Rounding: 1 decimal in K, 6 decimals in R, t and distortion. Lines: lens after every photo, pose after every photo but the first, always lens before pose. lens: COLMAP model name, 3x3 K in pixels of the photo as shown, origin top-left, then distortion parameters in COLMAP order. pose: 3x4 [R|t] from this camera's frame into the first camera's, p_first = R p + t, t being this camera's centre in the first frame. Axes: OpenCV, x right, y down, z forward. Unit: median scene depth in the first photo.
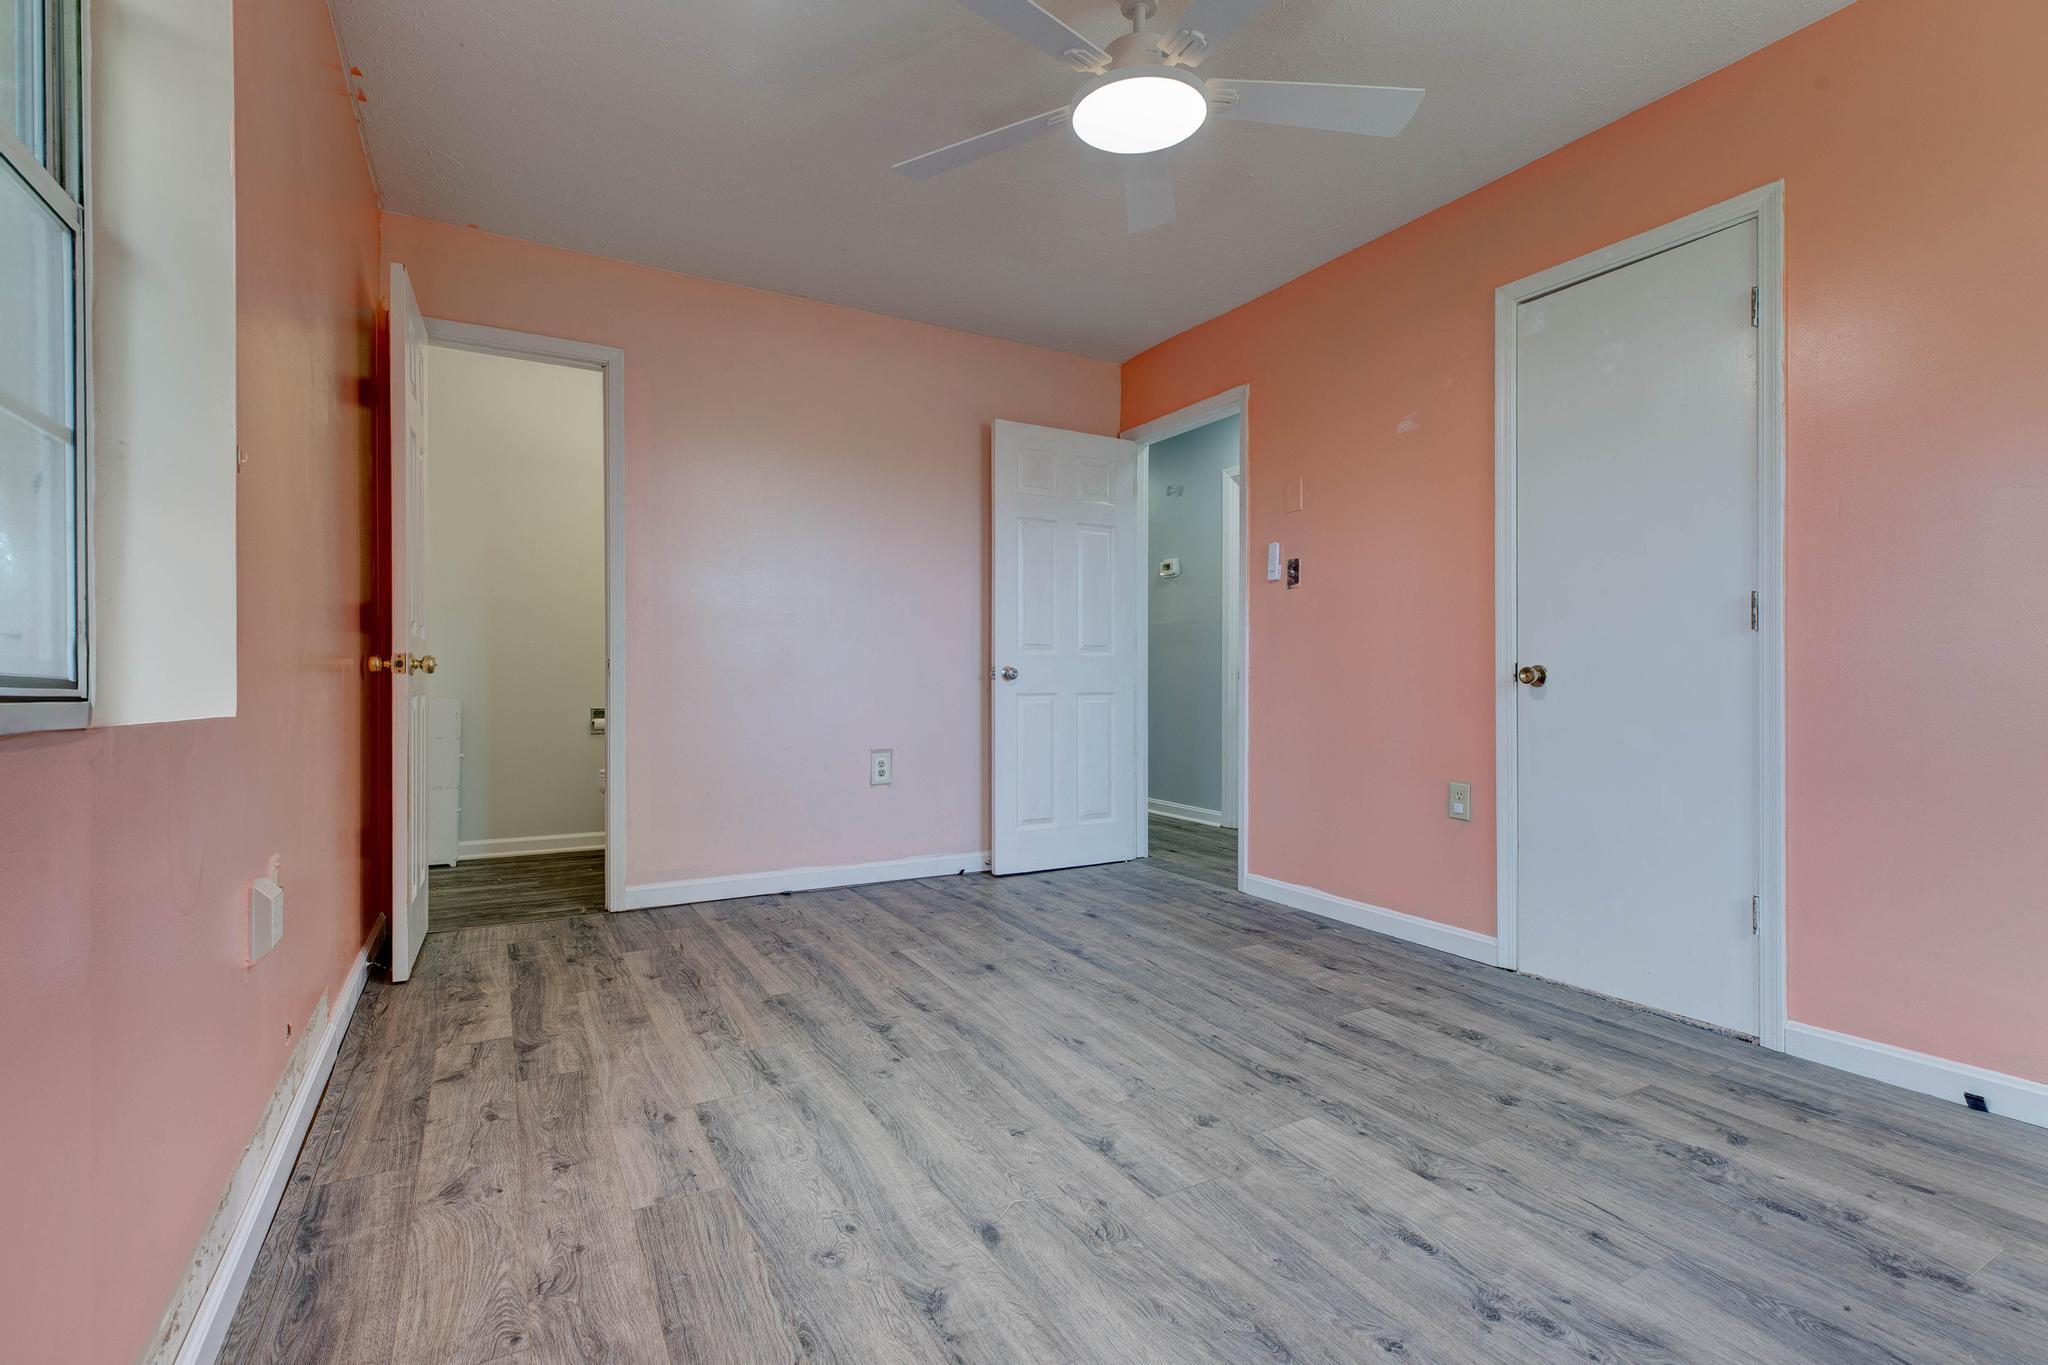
lens RADIAL K [[951.6, 0, 1020.7], [0, 951.6, 678.3], [0, 0, 1]] dist [0.000292, -0.000254]
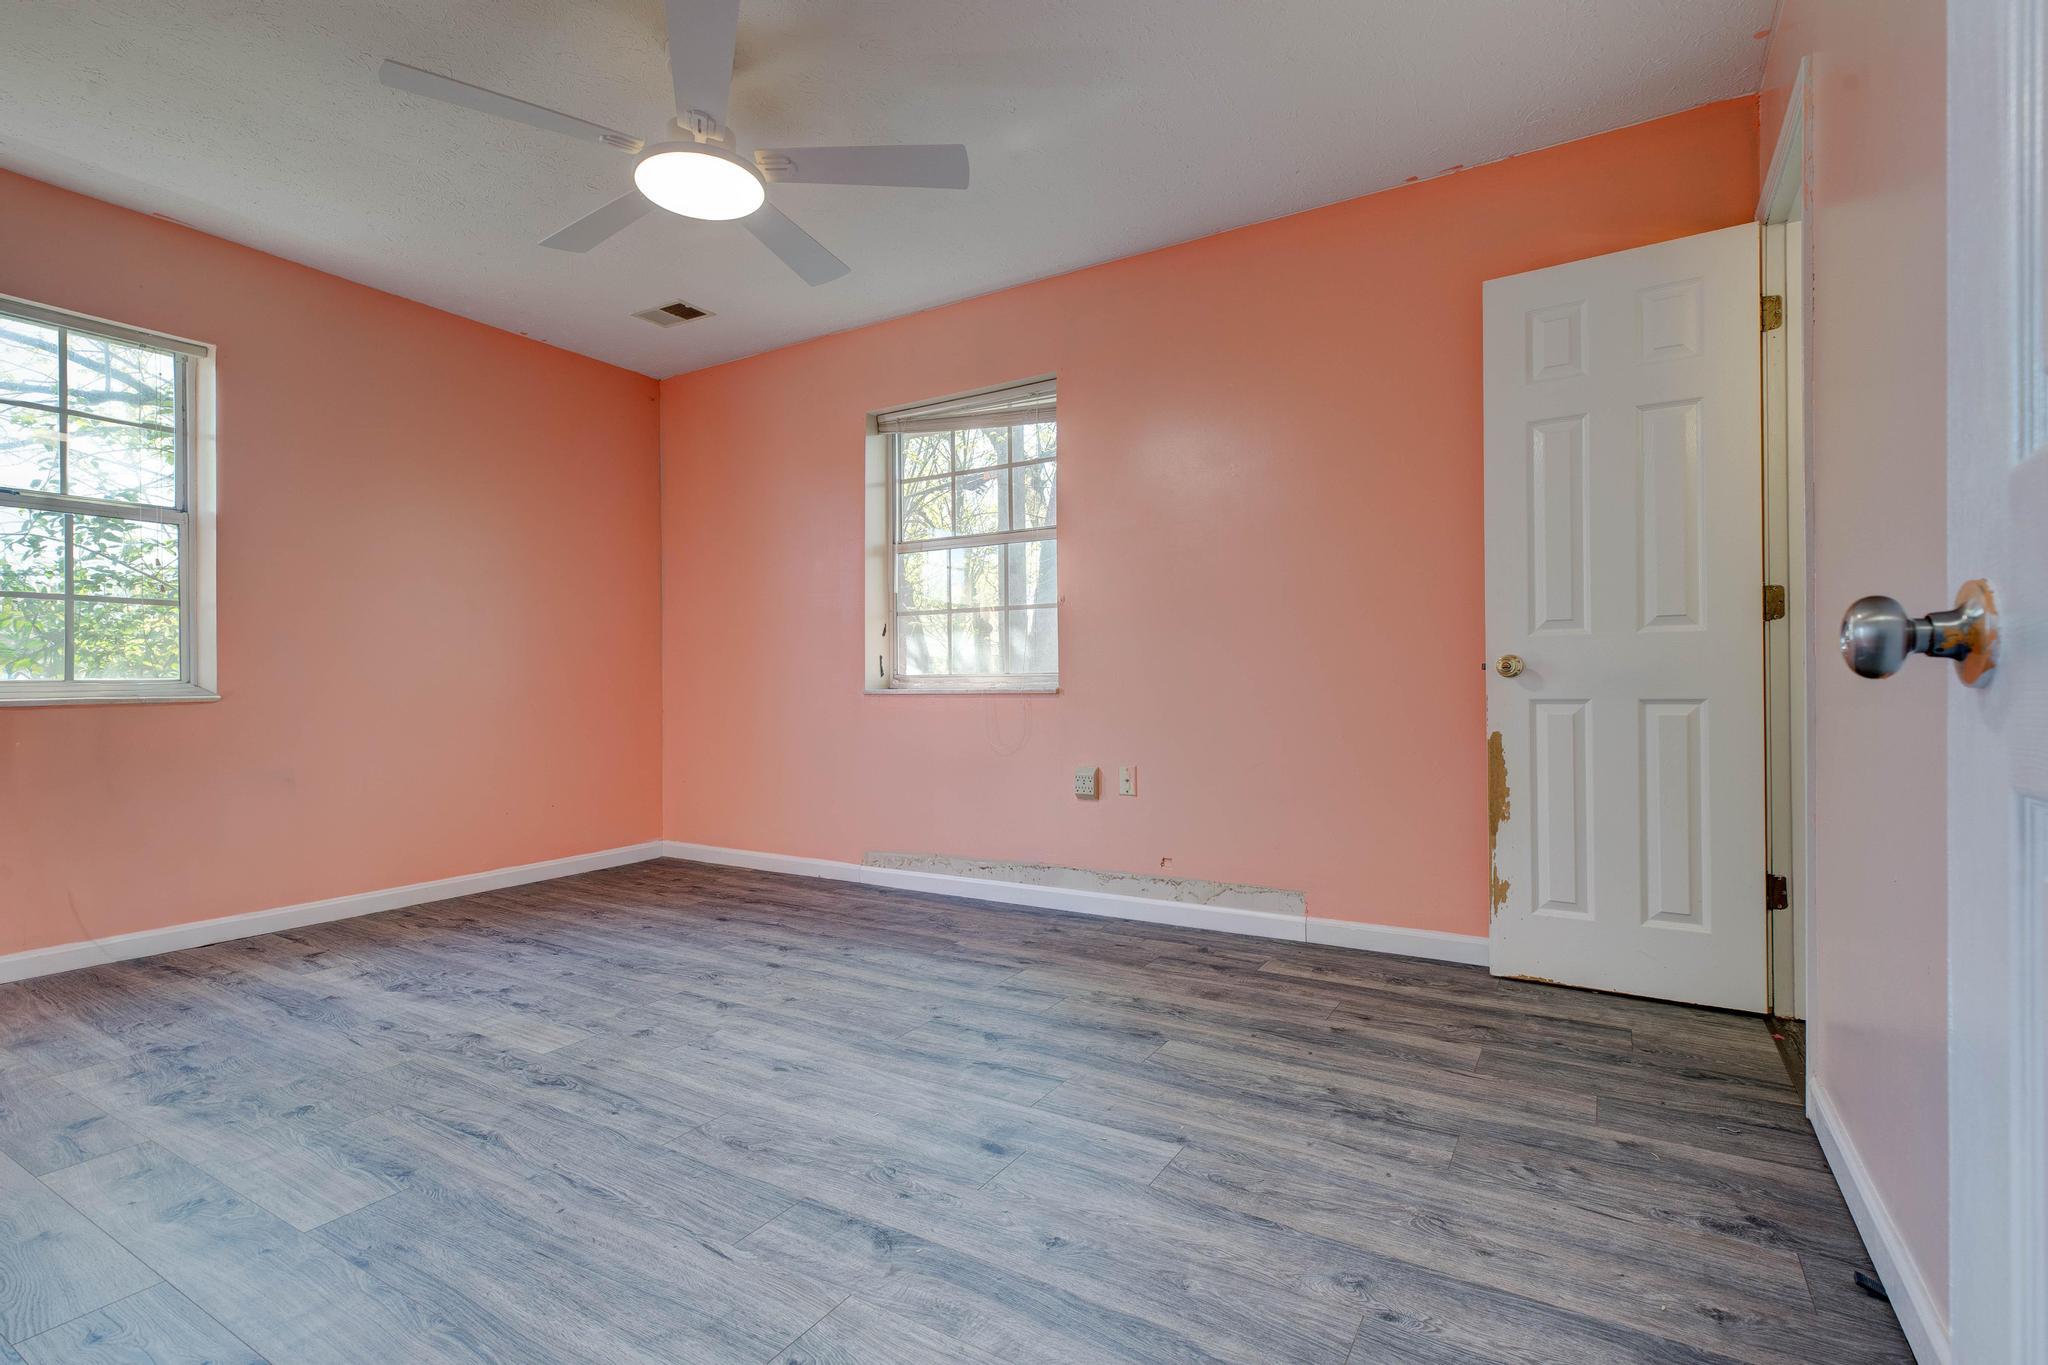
lens RADIAL K [[951.6, 0, 1020.7], [0, 951.6, 678.3], [0, 0, 1]] dist [0.000292, -0.000254]
pose [[-0.874757, 0.001168, -0.484561, 0.292528], [0.005068, 0.999964, -0.006738, 0.018650], [0.484535, -0.008349, -0.874732, 1.866504]]
